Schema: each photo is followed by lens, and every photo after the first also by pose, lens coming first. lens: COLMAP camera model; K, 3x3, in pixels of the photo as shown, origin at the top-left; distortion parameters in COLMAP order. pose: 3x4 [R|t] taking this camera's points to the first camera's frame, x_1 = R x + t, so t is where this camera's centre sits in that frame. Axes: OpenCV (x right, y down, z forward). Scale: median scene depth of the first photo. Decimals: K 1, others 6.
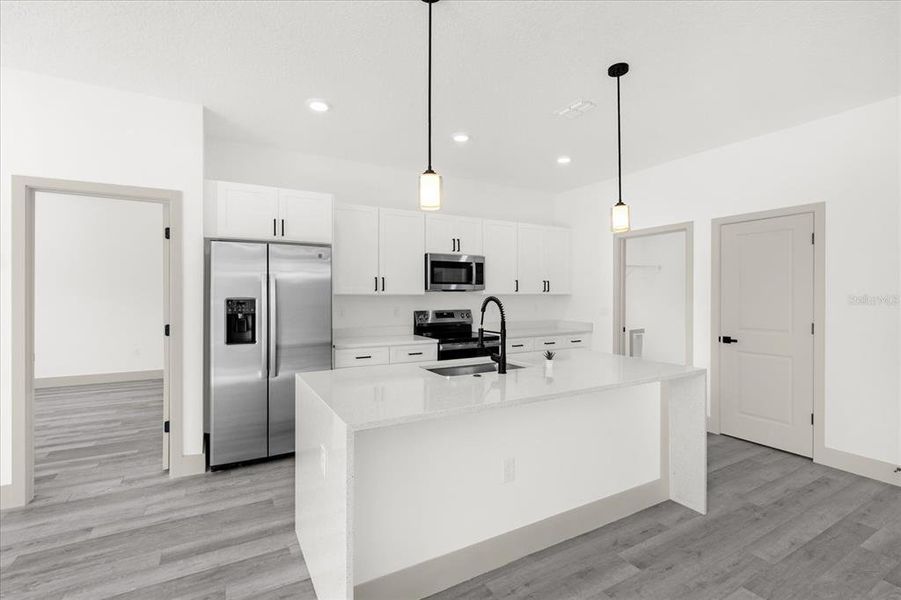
lens RADIAL K [[405.6, 0, 450.5], [0, 405.6, 300.0], [0, 0, 1]] dist [0.003083, -0.000018]
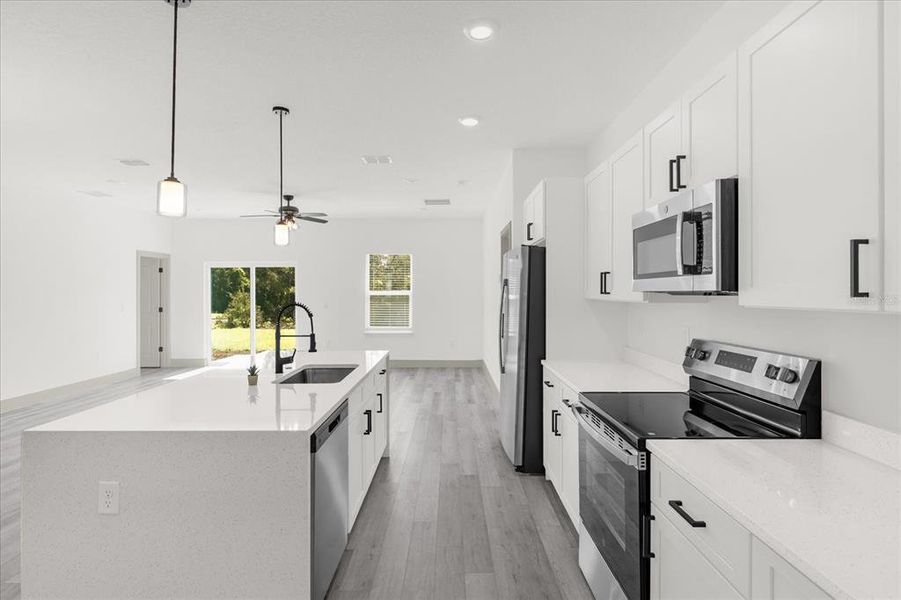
lens RADIAL K [[455.0, 0, 439.5], [0, 455.0, 302.1], [0, 0, 1]] dist [-0.001110, -0.001277]
pose [[-0.507024, 0.015757, -0.861788, 0.532225], [-0.003917, 0.999780, 0.020584, -0.022360], [0.861923, 0.013812, -0.506851, 1.090864]]
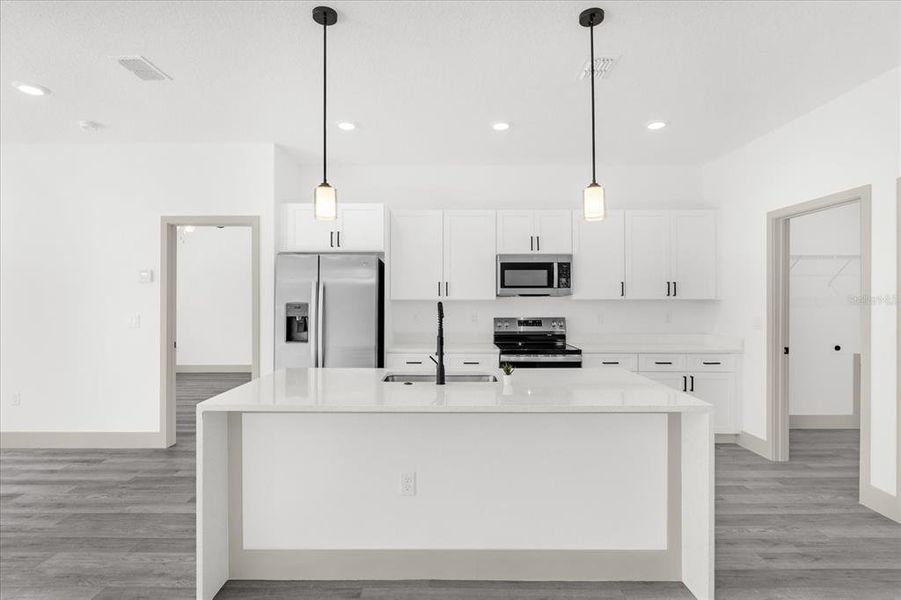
lens RADIAL K [[455.0, 0, 439.5], [0, 455.0, 302.1], [0, 0, 1]] dist [-0.001110, -0.001277]
pose [[0.873383, 0.001950, -0.487030, 0.348588], [-0.006257, 0.999954, -0.007217, 0.000053], [0.486994, 0.009351, 0.873355, 0.046213]]
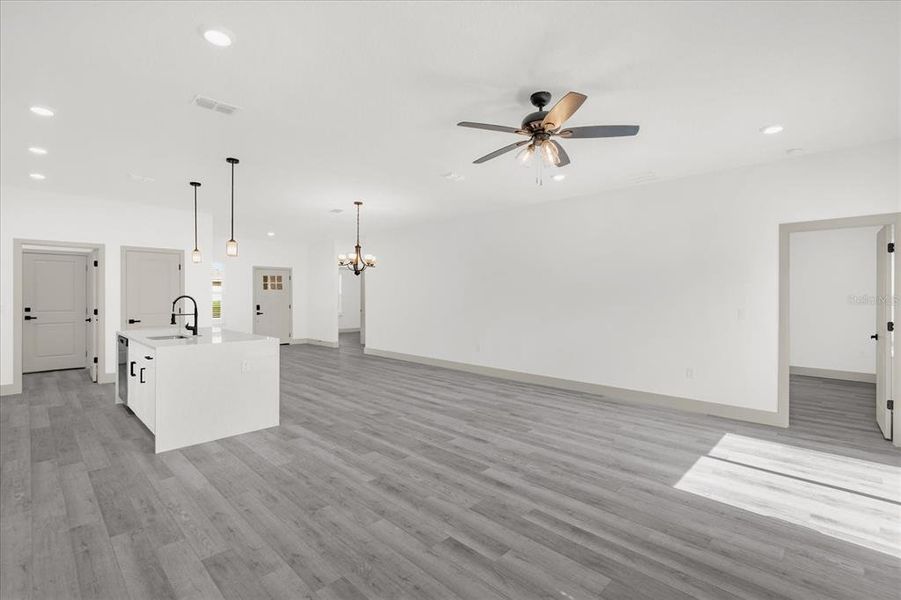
lens RADIAL K [[405.6, 0, 450.5], [0, 405.6, 300.0], [0, 0, 1]] dist [0.003083, -0.000018]
pose [[-0.291780, -0.010931, 0.956423, -1.144428], [0.001986, 0.999926, 0.012034, -0.005567], [-0.956484, 0.005411, -0.291736, 0.218282]]
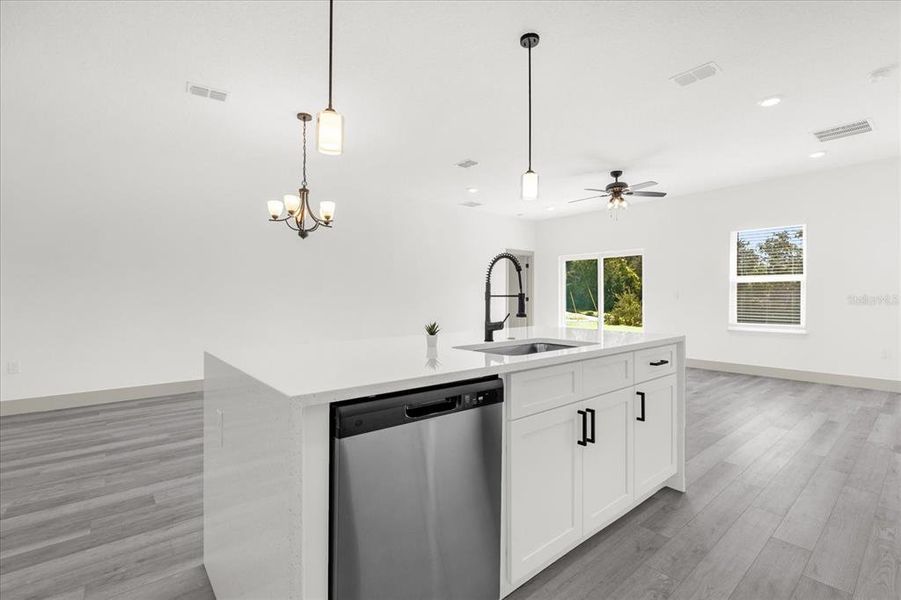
lens RADIAL K [[405.6, 0, 450.5], [0, 405.6, 300.0], [0, 0, 1]] dist [0.003083, -0.000018]
pose [[-0.981997, -0.003240, -0.188868, 0.210647], [-0.005367, 0.999928, 0.010750, 0.042896], [0.188819, 0.011570, -0.981944, 1.022374]]
